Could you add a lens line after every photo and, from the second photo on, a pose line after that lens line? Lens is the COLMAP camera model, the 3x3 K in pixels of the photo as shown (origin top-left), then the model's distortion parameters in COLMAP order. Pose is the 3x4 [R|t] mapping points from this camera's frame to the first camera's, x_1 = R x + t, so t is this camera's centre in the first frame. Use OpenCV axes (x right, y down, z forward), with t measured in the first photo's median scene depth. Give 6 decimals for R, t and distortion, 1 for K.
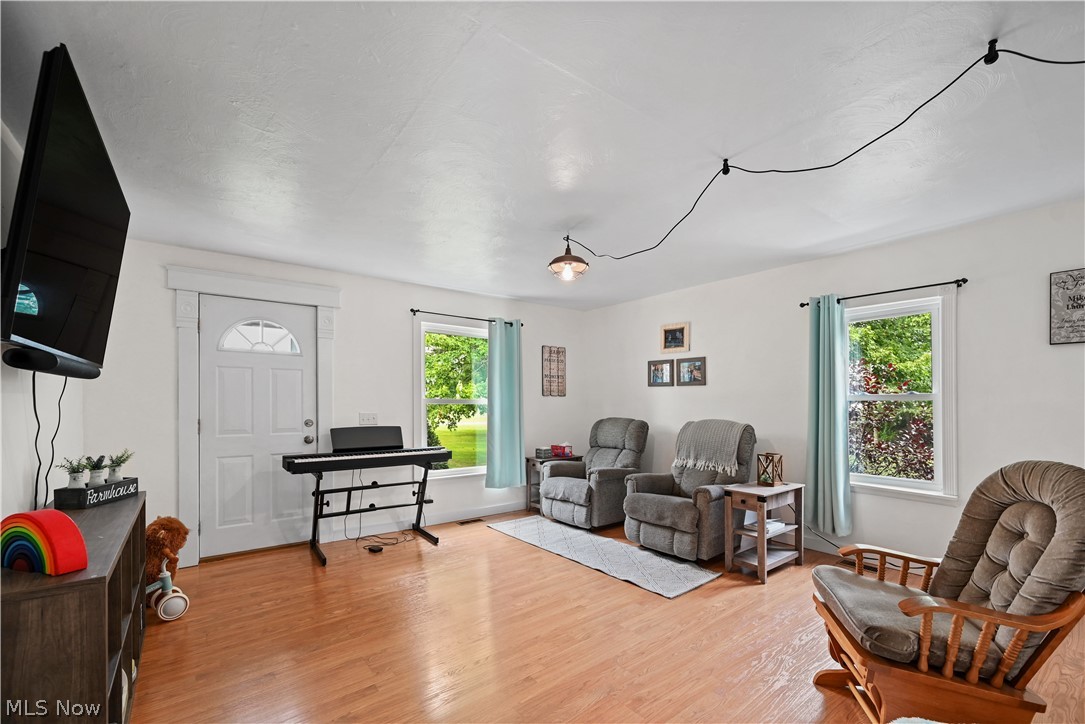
lens RADIAL K [[458.2, 0, 544.9], [0, 458.2, 397.6], [0, 0, 1]] dist [-0.000693, -0.000099]
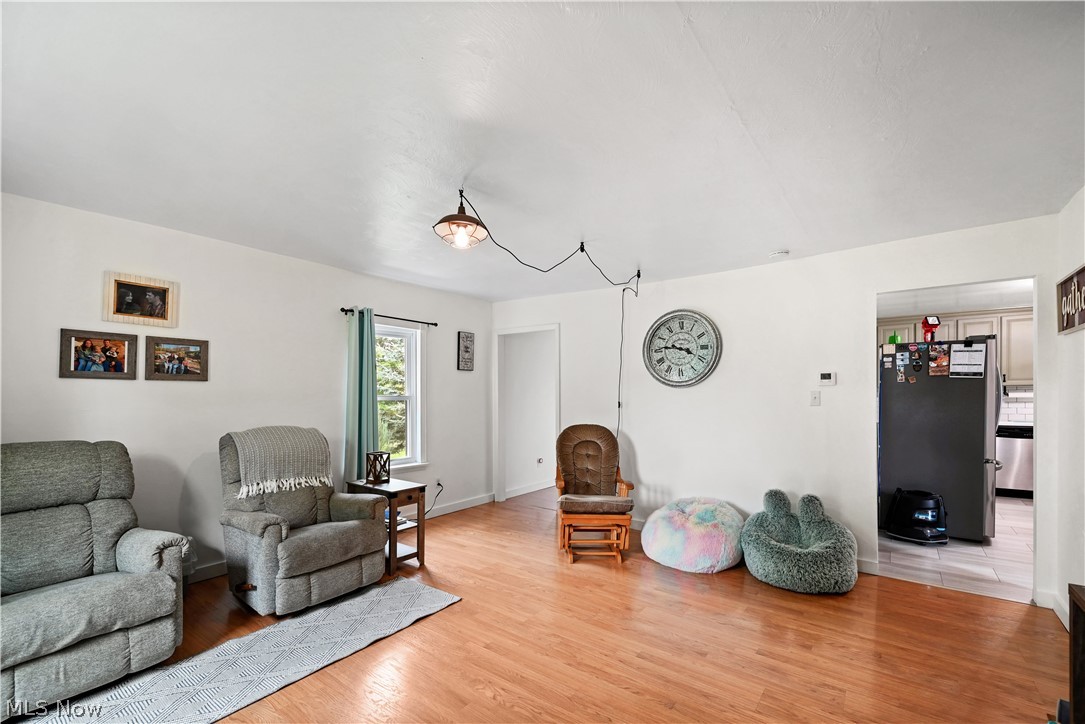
lens RADIAL K [[458.2, 0, 544.9], [0, 458.2, 397.6], [0, 0, 1]] dist [-0.000693, -0.000099]
pose [[-0.254746, 0.001989, 0.967006, -0.463506], [-0.002755, 0.999992, -0.002782, -0.001335], [-0.967004, -0.003373, -0.254739, 0.671897]]
